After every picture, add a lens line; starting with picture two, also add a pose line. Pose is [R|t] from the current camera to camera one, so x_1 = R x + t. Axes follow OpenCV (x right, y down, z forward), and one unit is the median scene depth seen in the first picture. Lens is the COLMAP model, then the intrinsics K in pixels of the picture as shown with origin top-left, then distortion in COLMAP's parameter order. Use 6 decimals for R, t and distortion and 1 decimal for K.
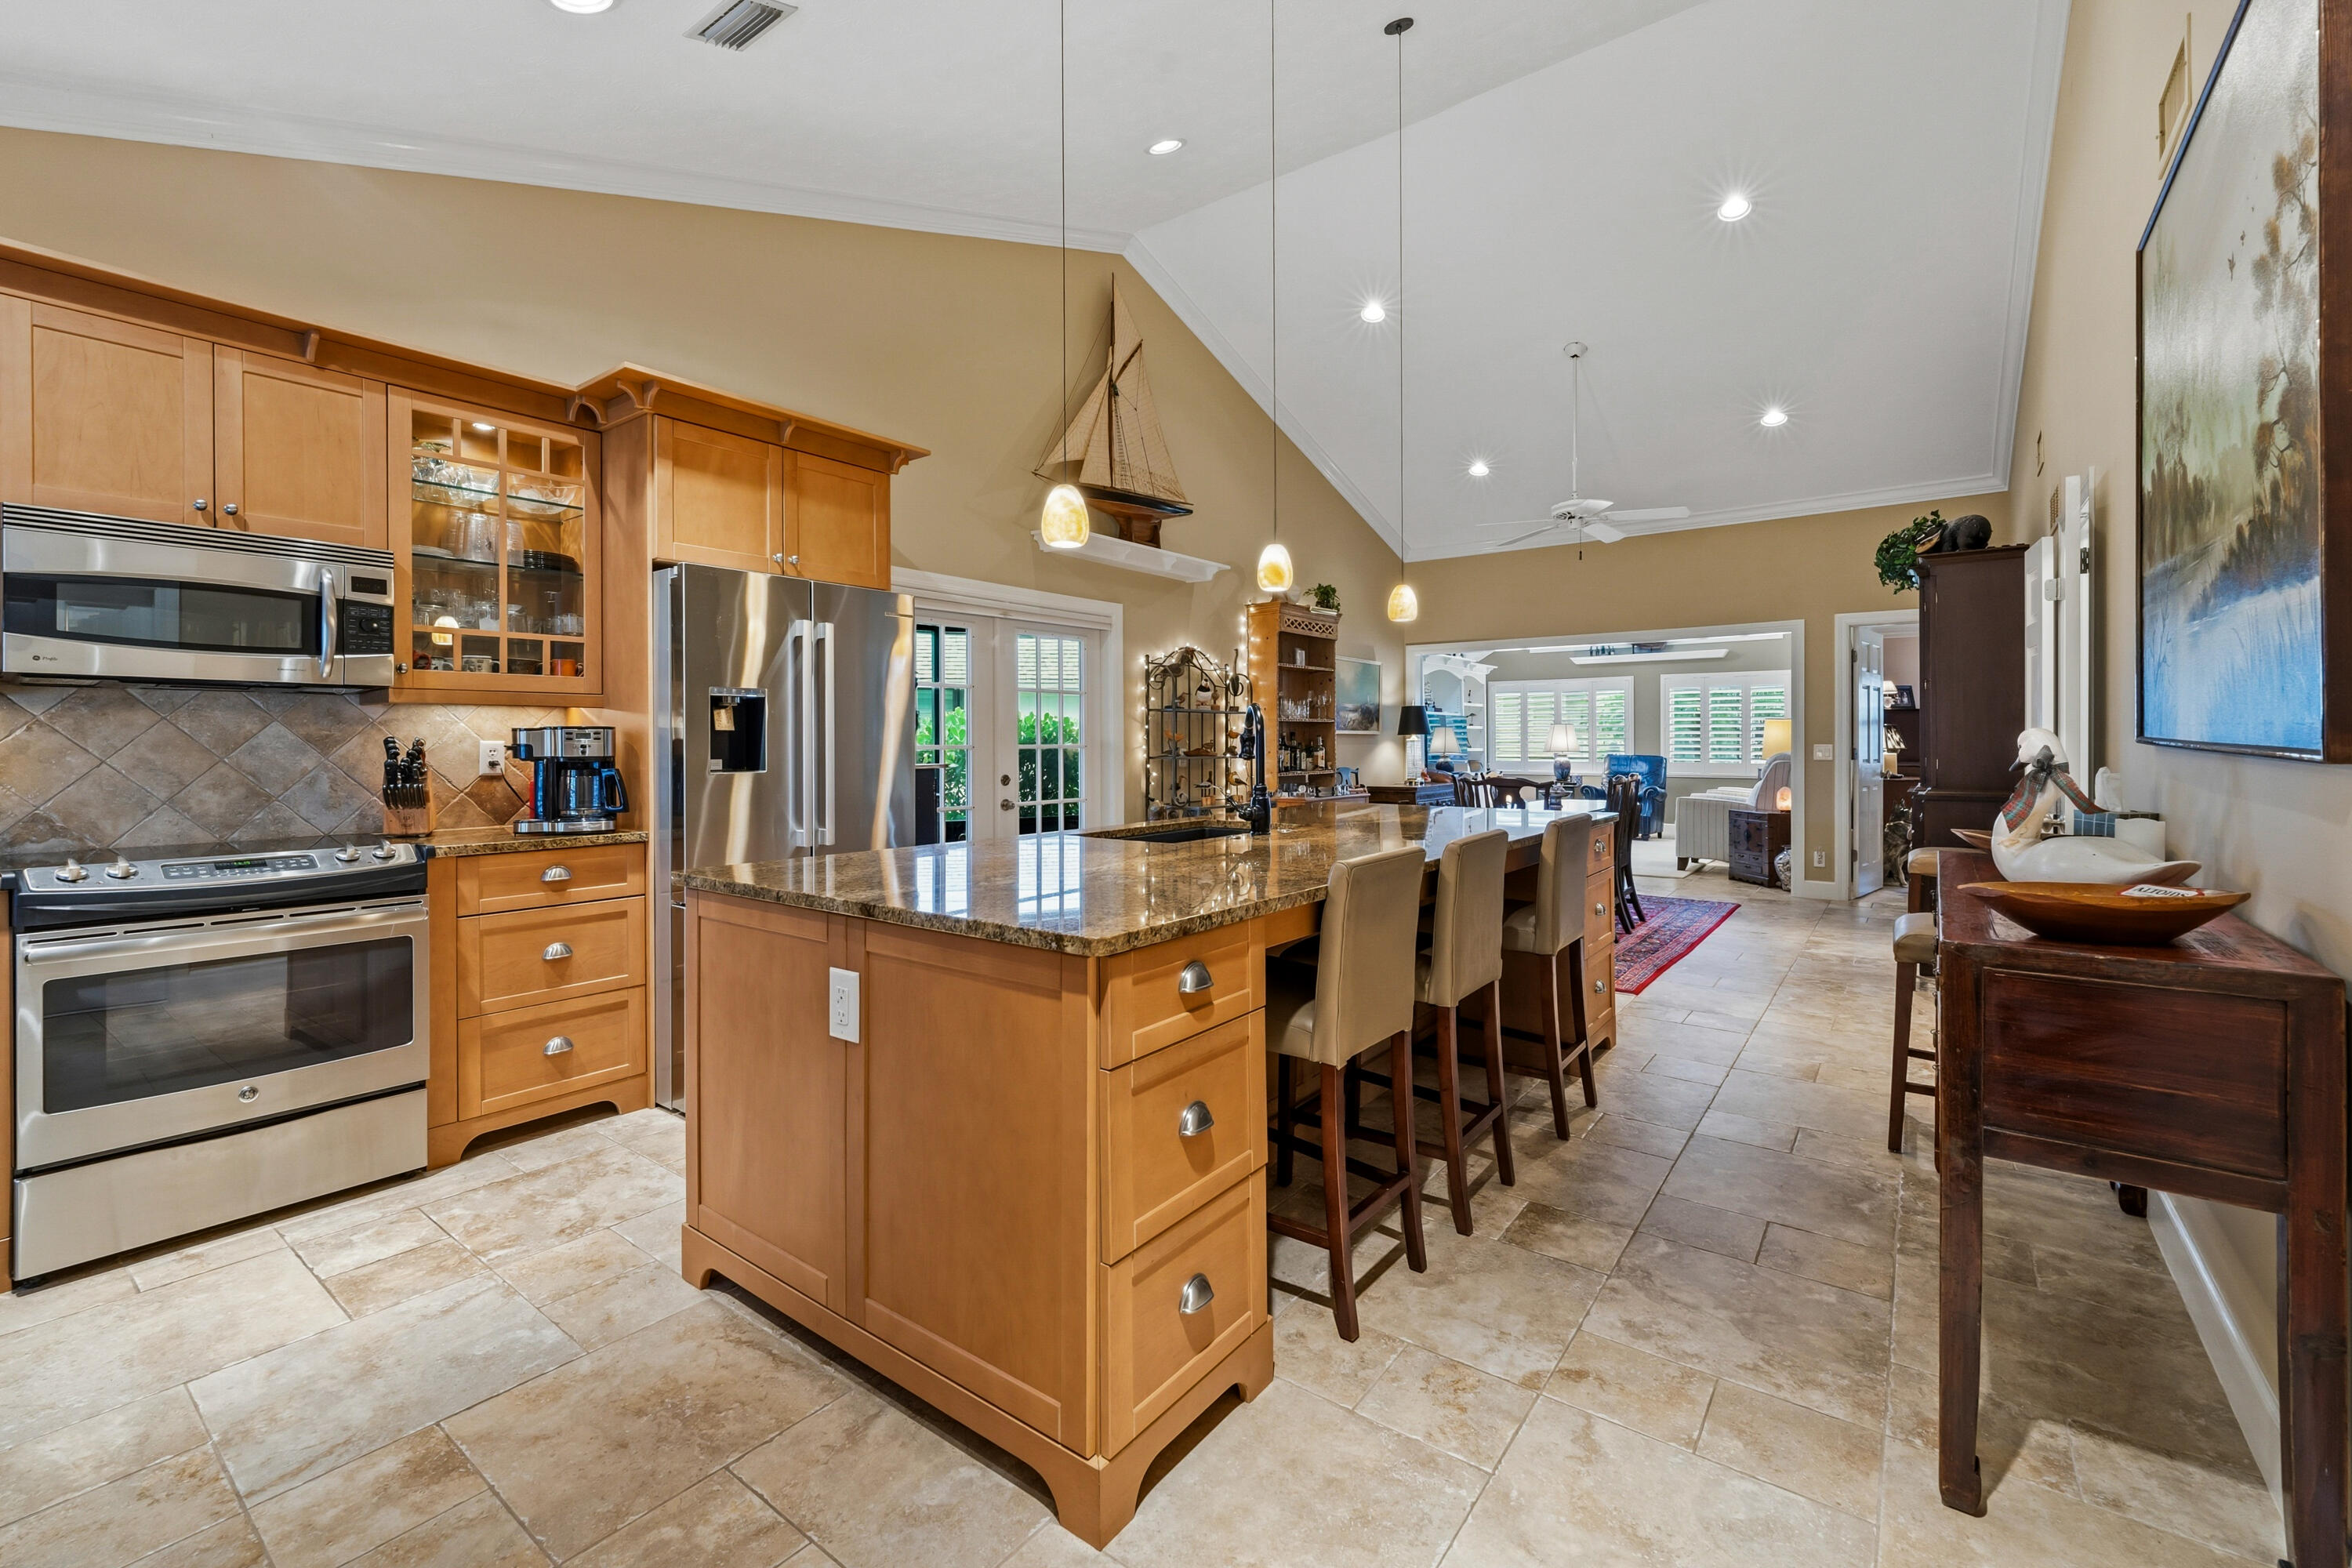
lens RADIAL K [[993.8, 0, 1150.0], [0, 993.8, 743.3], [0, 0, 1]] dist [-0.001362, -0.000602]
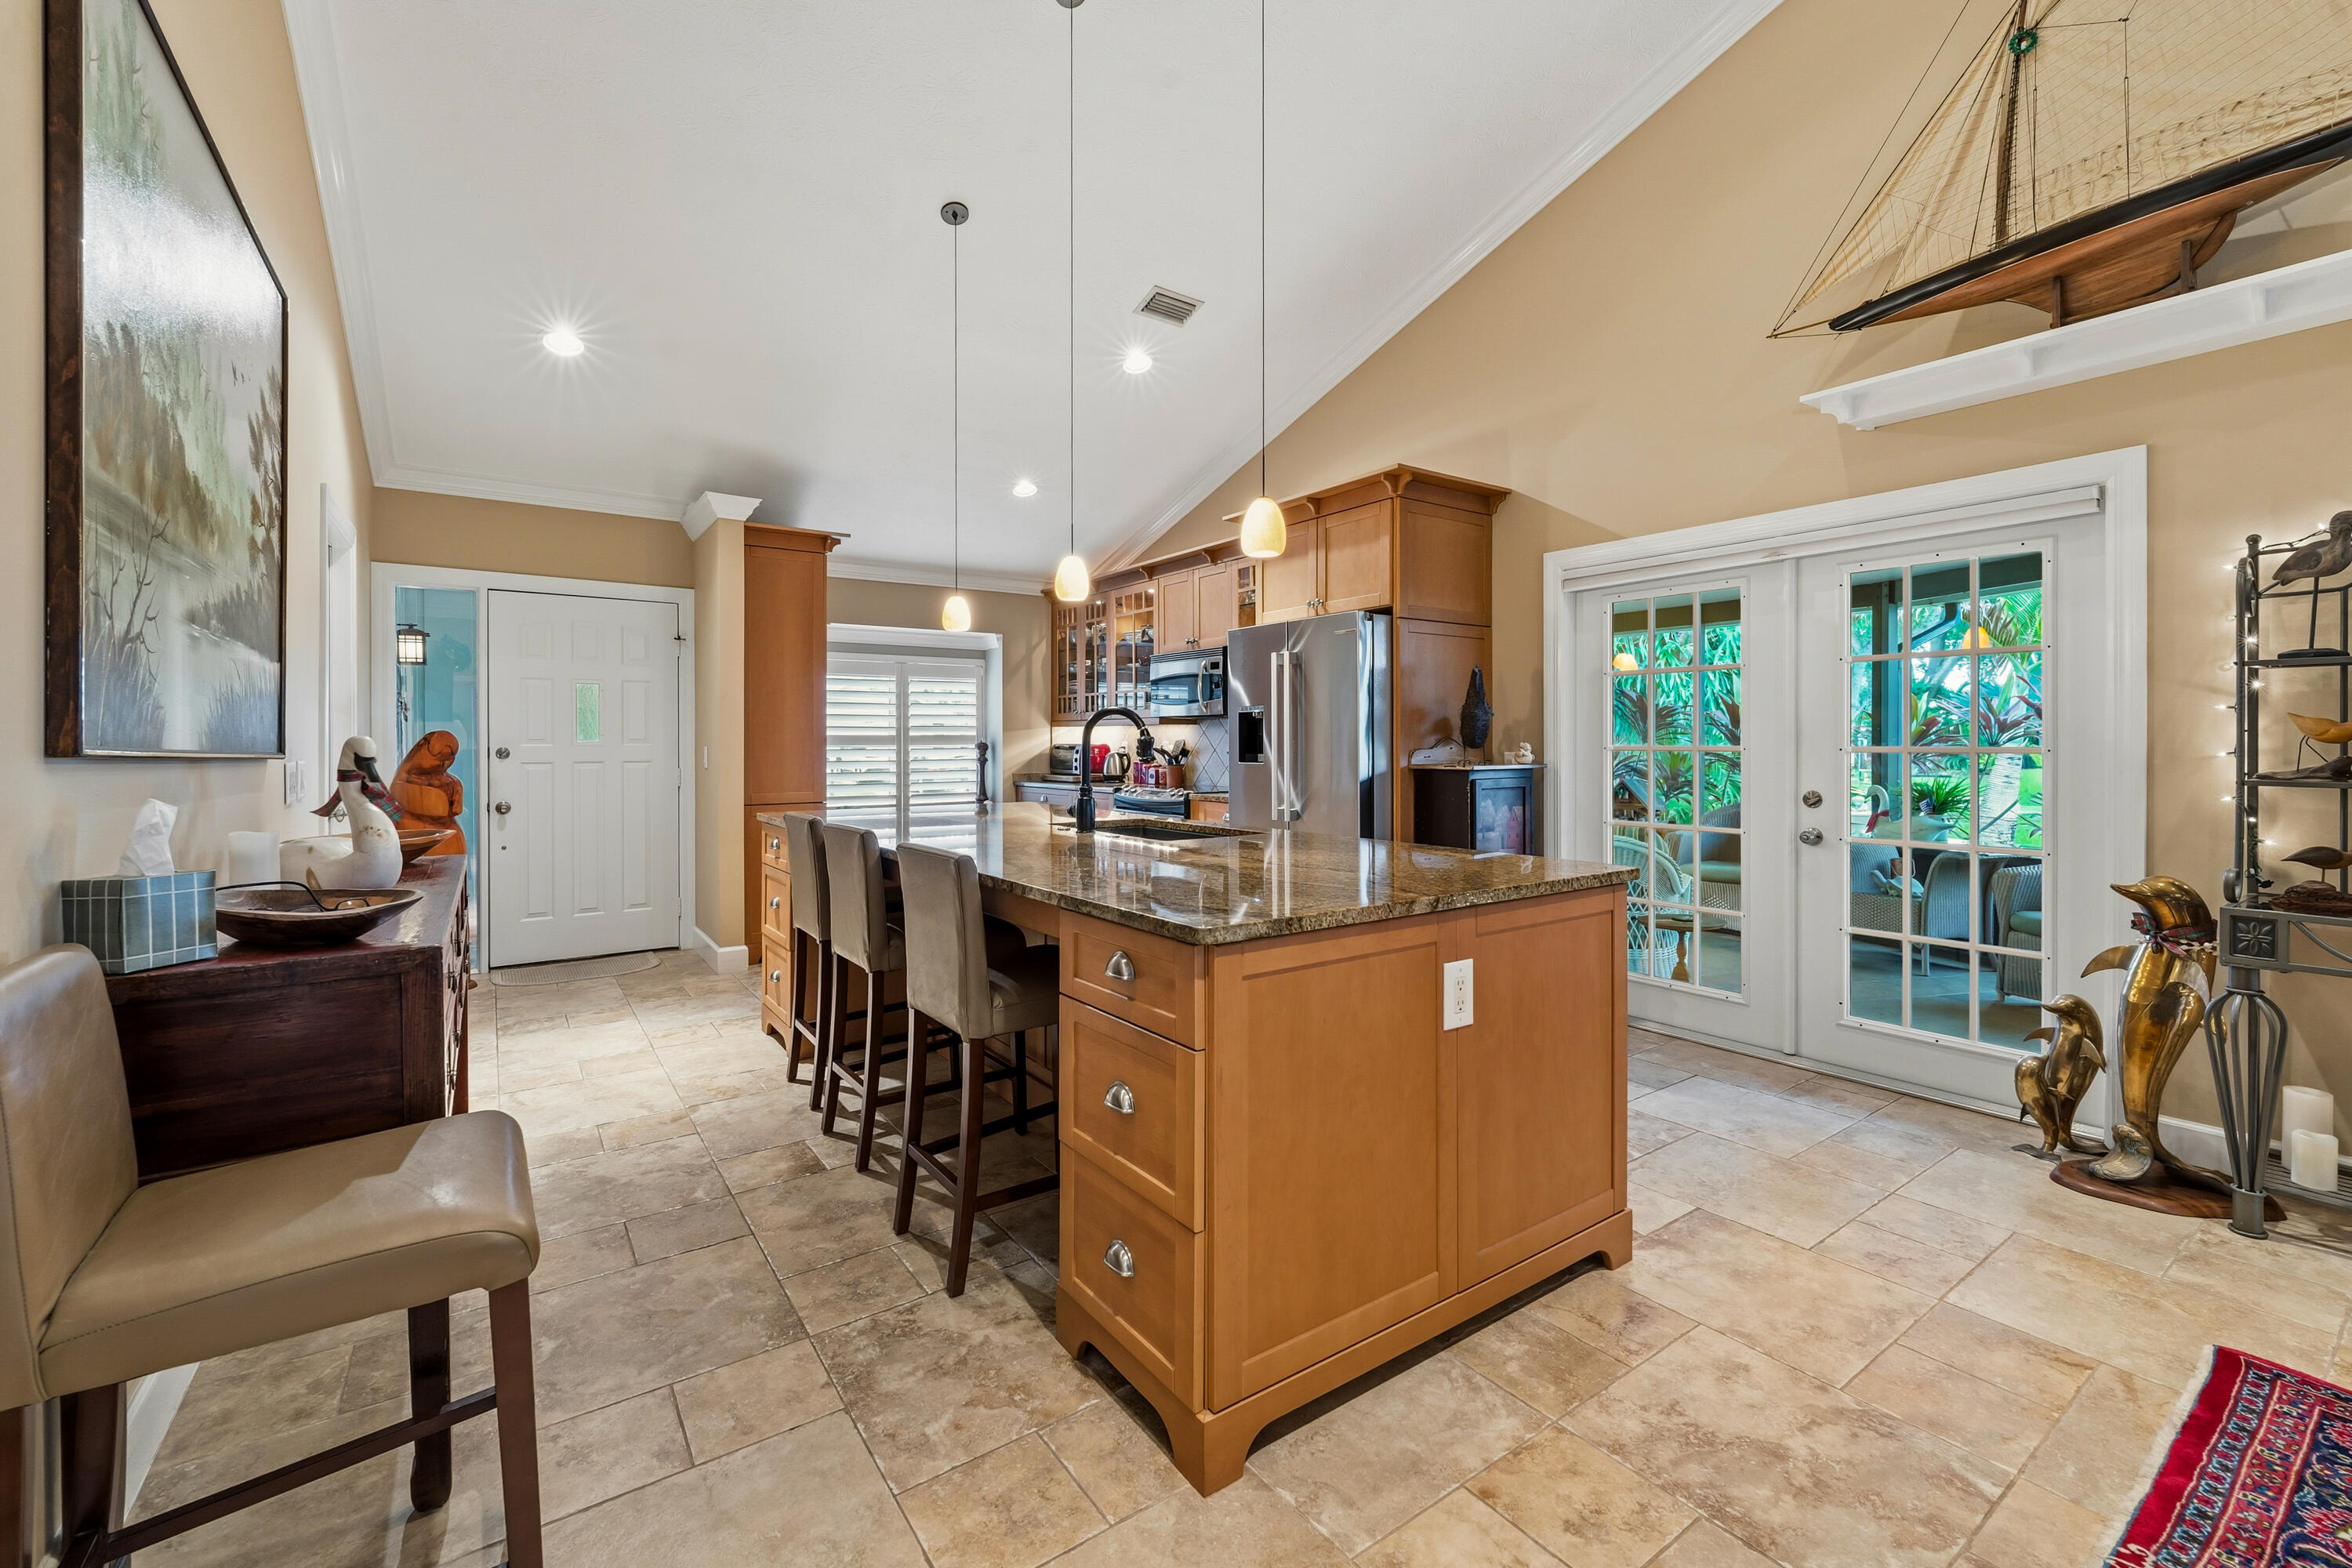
lens RADIAL K [[976.1, 0, 1166.5], [0, 976.1, 745.3], [0, 0, 1]] dist [-0.000011, -0.000033]
pose [[-0.296901, 0.005512, -0.954892, 0.447517], [0.001395, 0.999985, 0.005339, -0.002382], [0.954907, 0.000253, -0.296904, 0.580247]]
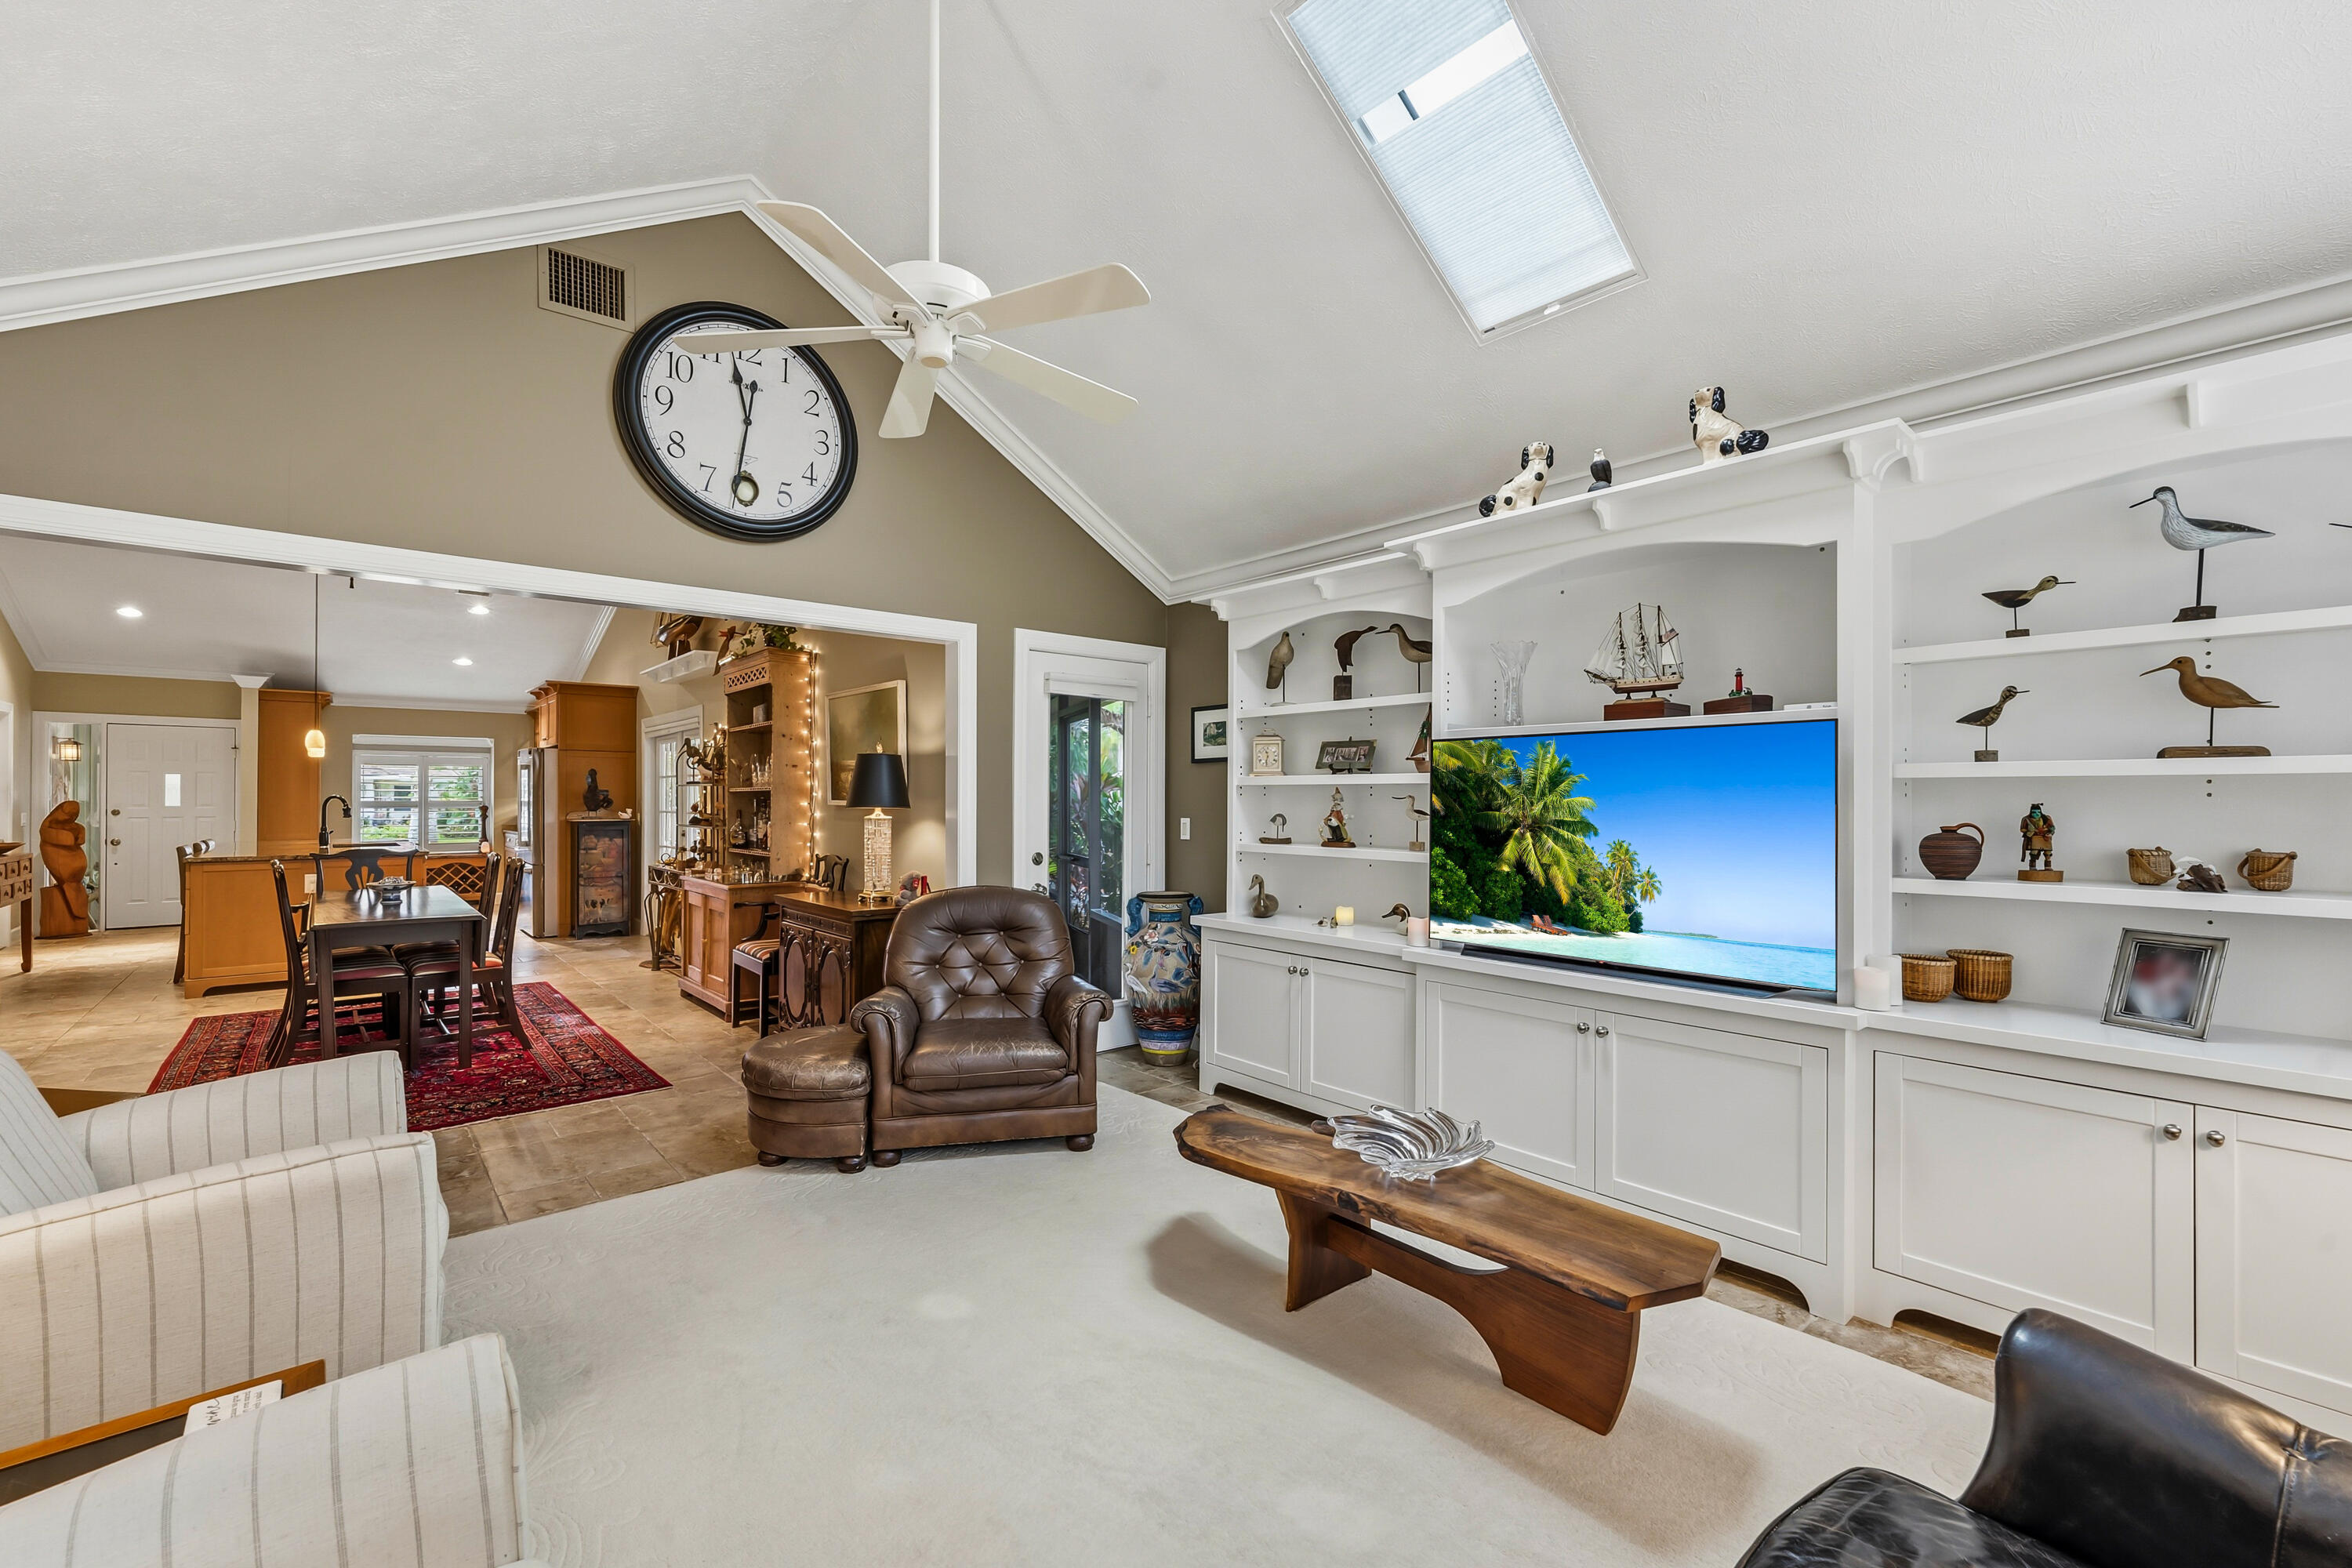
lens RADIAL K [[992.6, 0, 1176.0], [0, 992.6, 784.0], [0, 0, 1]] dist [-0.002325, -0.000411]
pose [[-0.196822, -0.012817, -0.980355, 0.920304], [-0.002258, 0.999918, -0.012619, -0.017757], [0.980437, -0.000270, -0.196835, 1.538362]]
